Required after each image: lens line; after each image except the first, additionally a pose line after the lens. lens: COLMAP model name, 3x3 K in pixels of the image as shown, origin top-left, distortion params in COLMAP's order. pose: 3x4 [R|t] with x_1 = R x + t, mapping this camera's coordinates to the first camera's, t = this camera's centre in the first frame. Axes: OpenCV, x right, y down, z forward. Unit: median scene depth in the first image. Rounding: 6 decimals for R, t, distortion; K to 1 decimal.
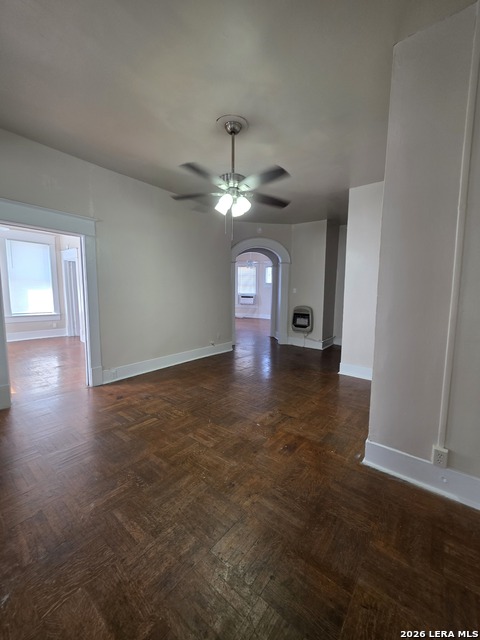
lens RADIAL K [[256.1, 0, 238.5], [0, 256.1, 321.1], [0, 0, 1]] dist [0.004419, -0.000102]
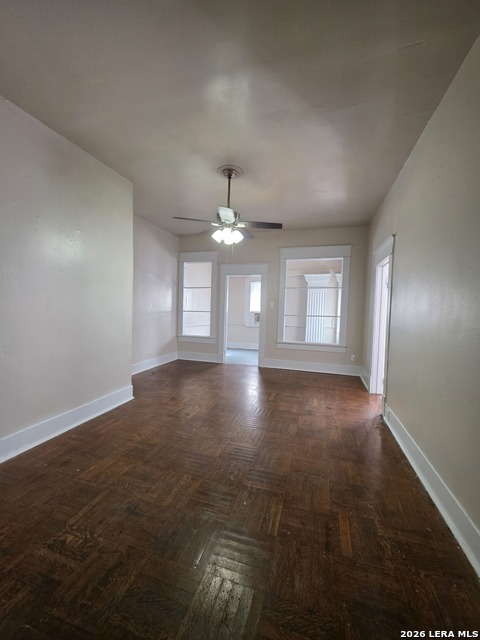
lens RADIAL K [[256.1, 0, 241.5], [0, 256.1, 319.5], [0, 0, 1]] dist [0.004419, -0.000102]
pose [[-0.927306, -0.014215, -0.374035, 0.317744], [-0.070557, 0.988003, 0.137376, -0.210254], [0.367595, 0.153780, -0.917184, 1.950064]]
